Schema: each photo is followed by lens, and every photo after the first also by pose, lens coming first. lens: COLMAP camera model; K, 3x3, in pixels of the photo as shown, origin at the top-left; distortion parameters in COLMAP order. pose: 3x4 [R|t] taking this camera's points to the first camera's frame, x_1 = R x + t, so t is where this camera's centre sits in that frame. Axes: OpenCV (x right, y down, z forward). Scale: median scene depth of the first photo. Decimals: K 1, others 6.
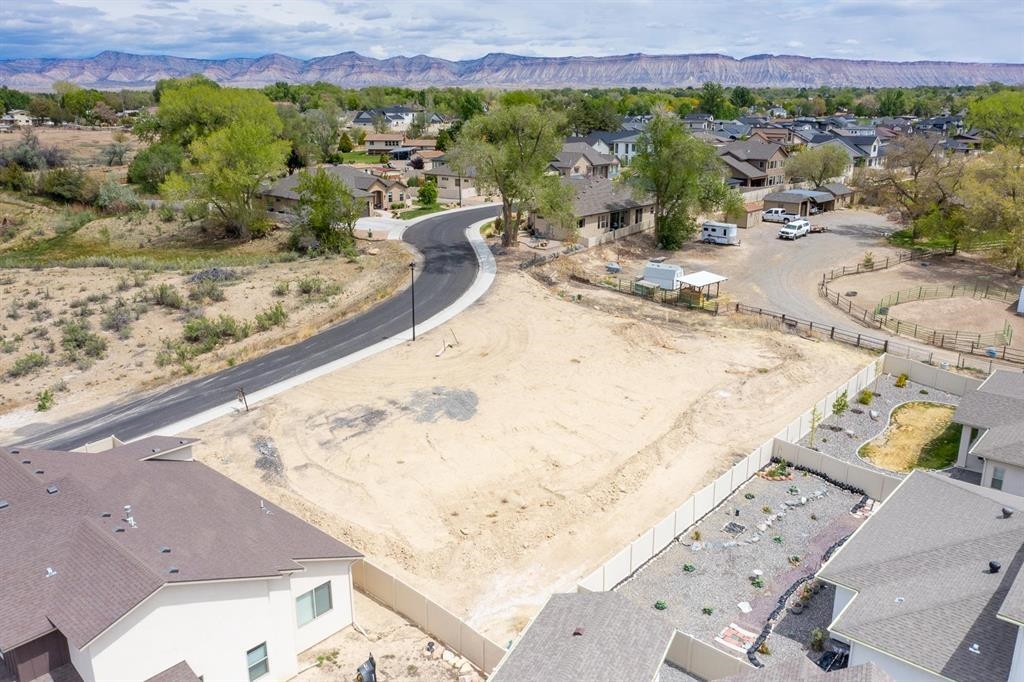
lens RADIAL K [[807.9, 0, 512.0], [0, 807.9, 341.0], [0, 0, 1]] dist [-0.007992, 0.002327]
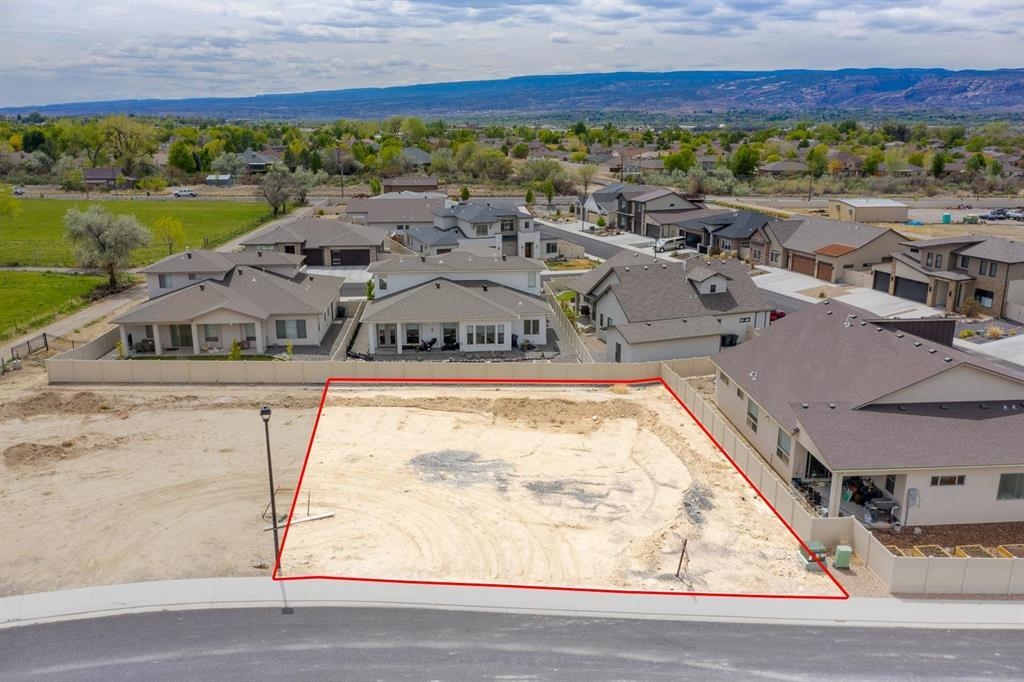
lens RADIAL K [[807.9, 0, 512.0], [0, 807.9, 341.0], [0, 0, 1]] dist [-0.007992, 0.002327]
pose [[-0.714200, -0.194851, 0.672274, -0.535242], [0.197317, 0.865468, 0.460469, -0.320116], [-0.671554, 0.461518, -0.579670, 1.188727]]
